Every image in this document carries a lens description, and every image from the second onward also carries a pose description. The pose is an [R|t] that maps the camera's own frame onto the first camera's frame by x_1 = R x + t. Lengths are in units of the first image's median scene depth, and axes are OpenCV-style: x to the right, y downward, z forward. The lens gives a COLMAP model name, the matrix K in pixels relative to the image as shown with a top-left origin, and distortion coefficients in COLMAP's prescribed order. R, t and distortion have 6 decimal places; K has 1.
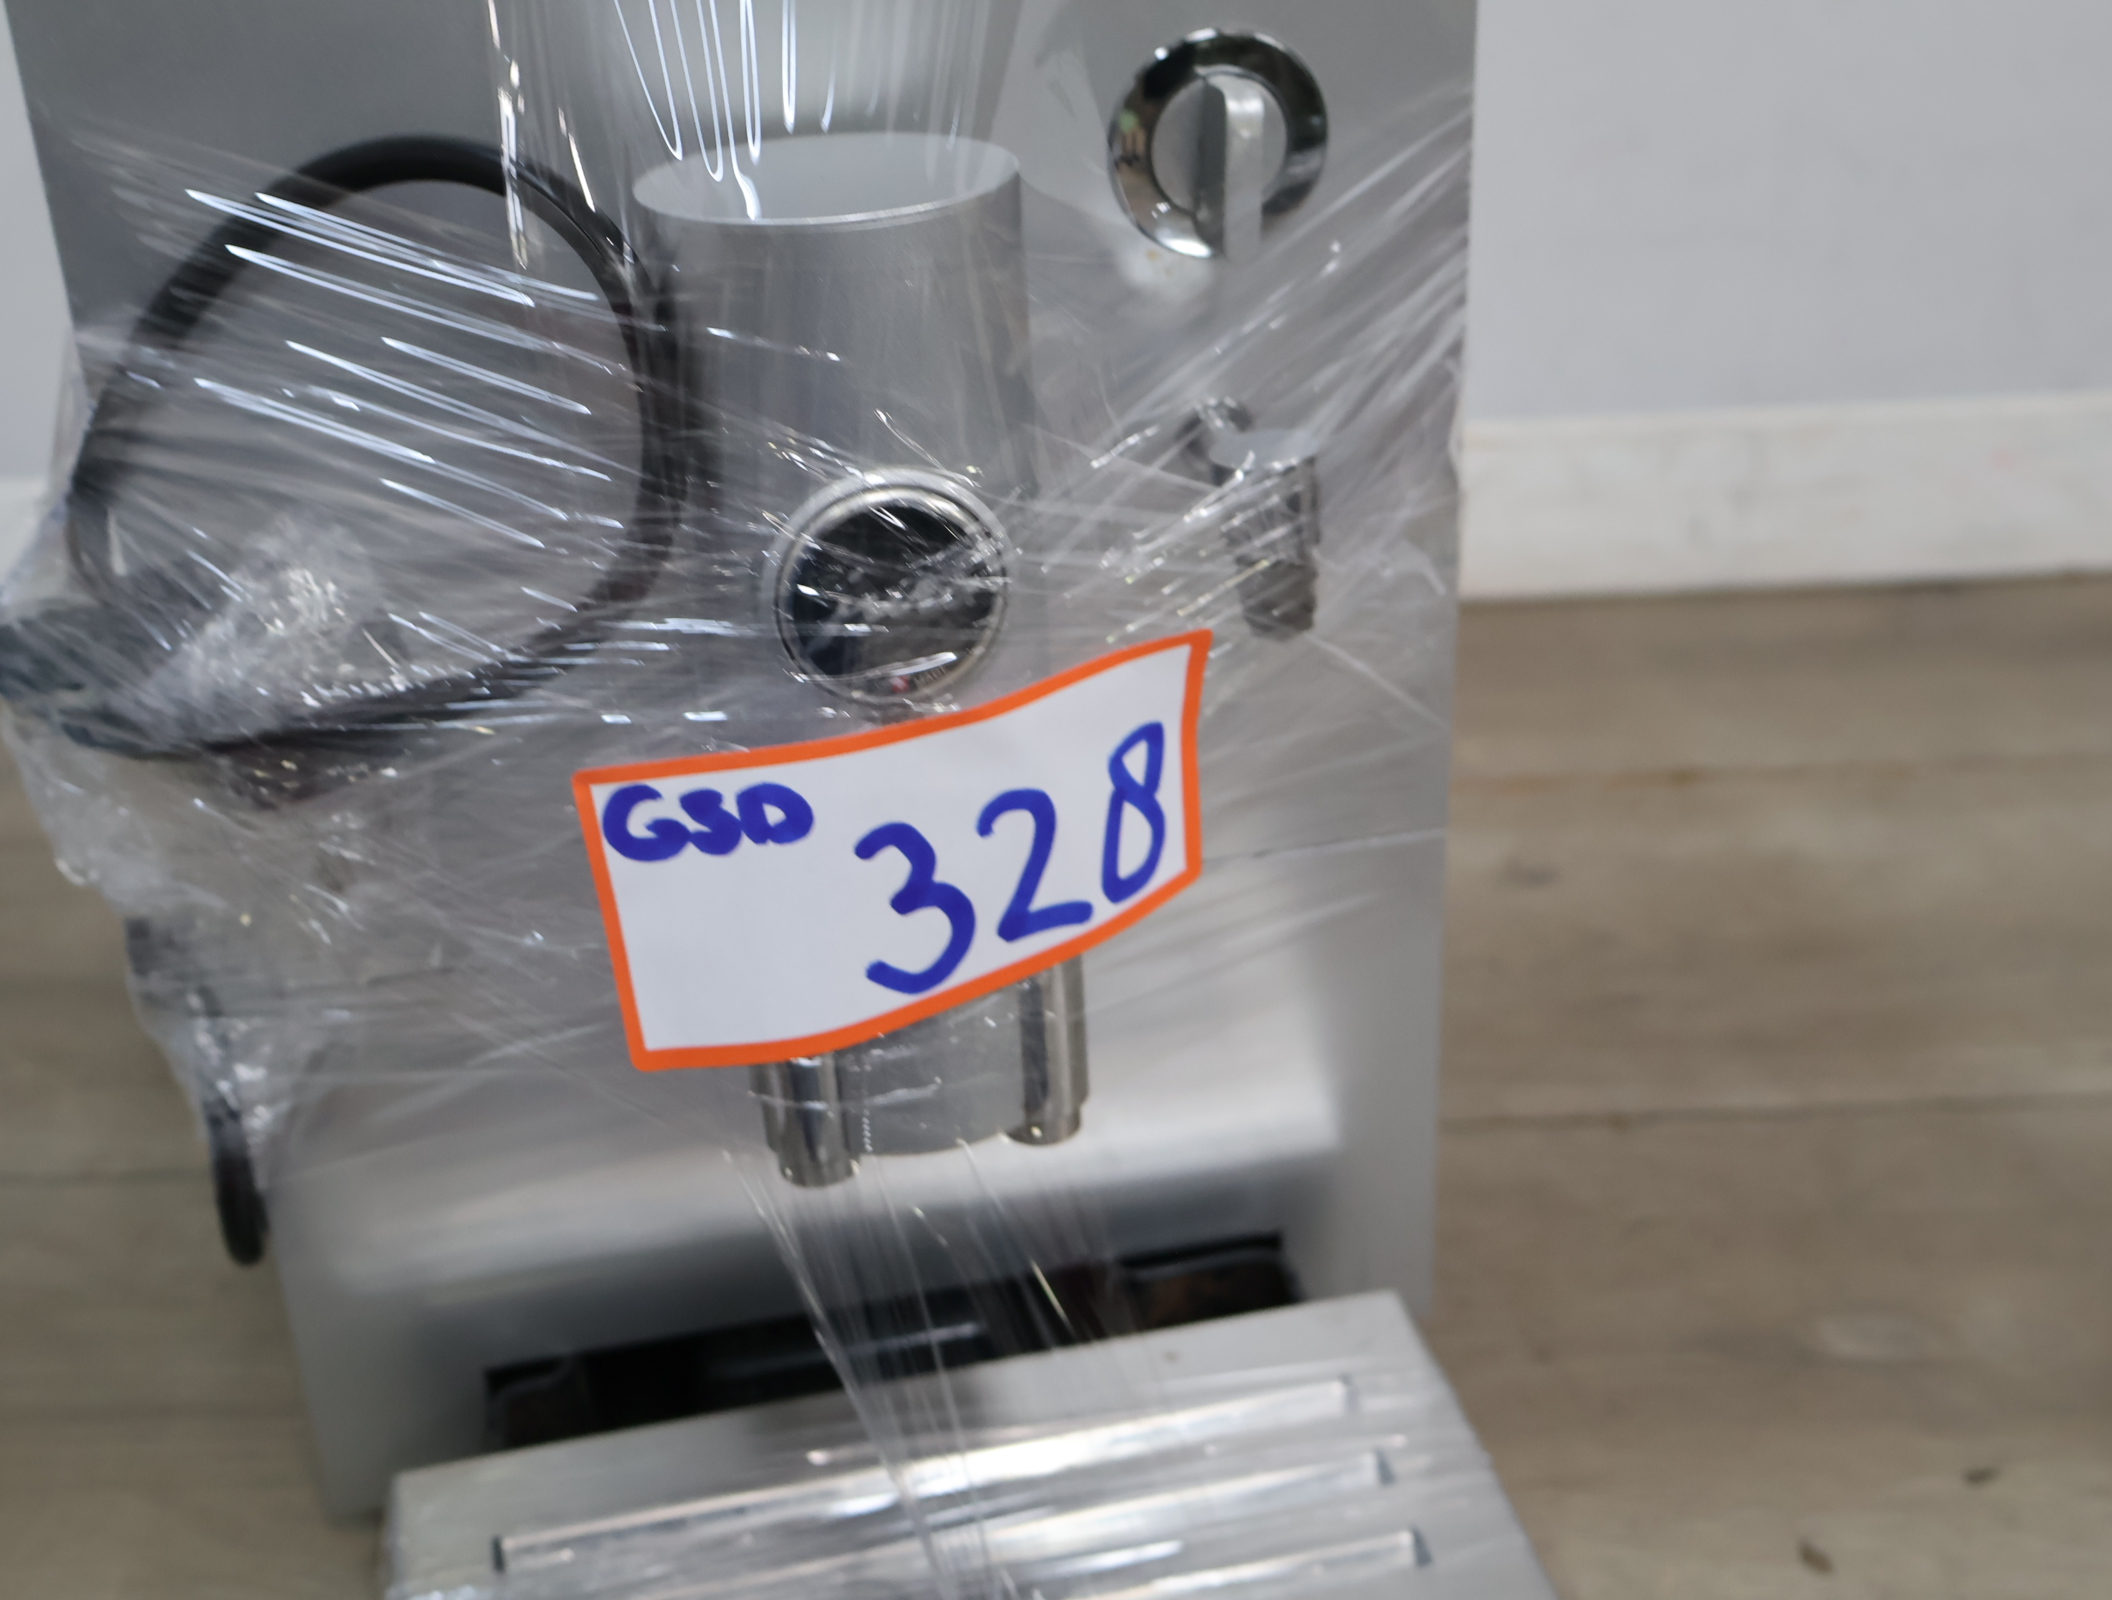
lens RADIAL K [[2418.0, 0, 1046.5], [0, 2418.0, 803.1], [0, 0, 1]] dist [-0.000440, -0.024967]
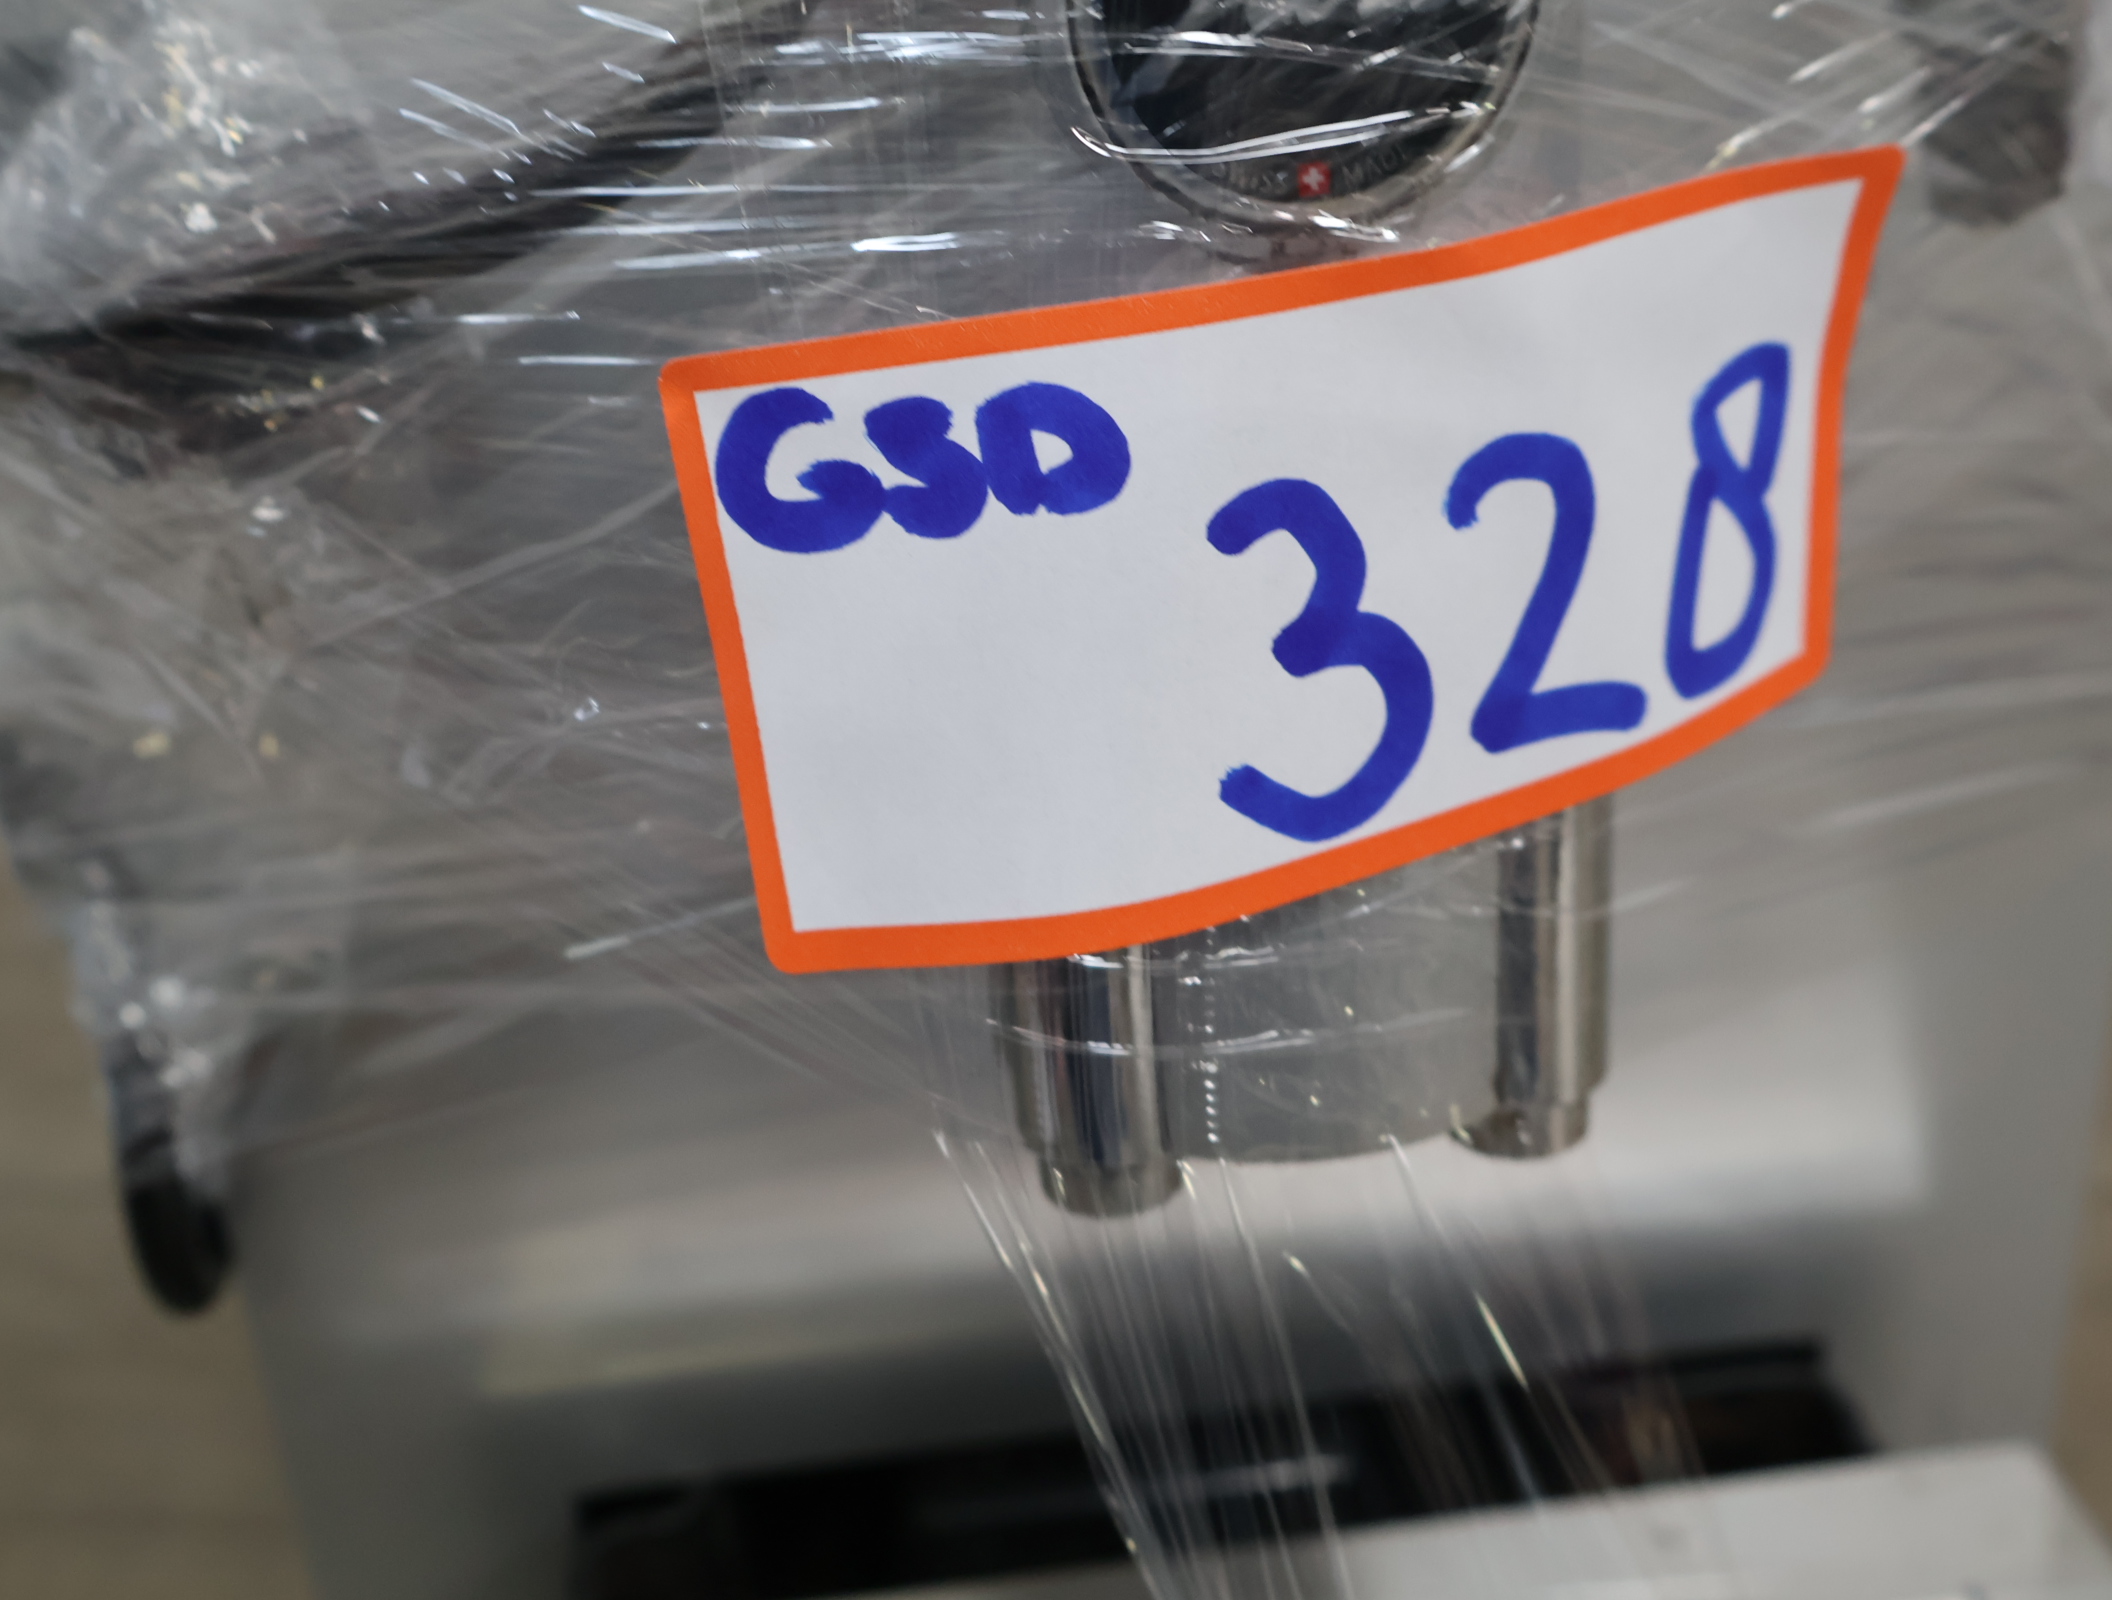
lens RADIAL K [[2358.7, 0, 1054.1], [0, 2358.7, 793.7], [0, 0, 1]] dist [0.012455, -0.005254]
pose [[0.993964, 0.022533, -0.107372, -0.055009], [-0.027325, 0.998685, -0.043373, 0.092241], [0.106254, 0.046045, 0.993272, 0.491960]]
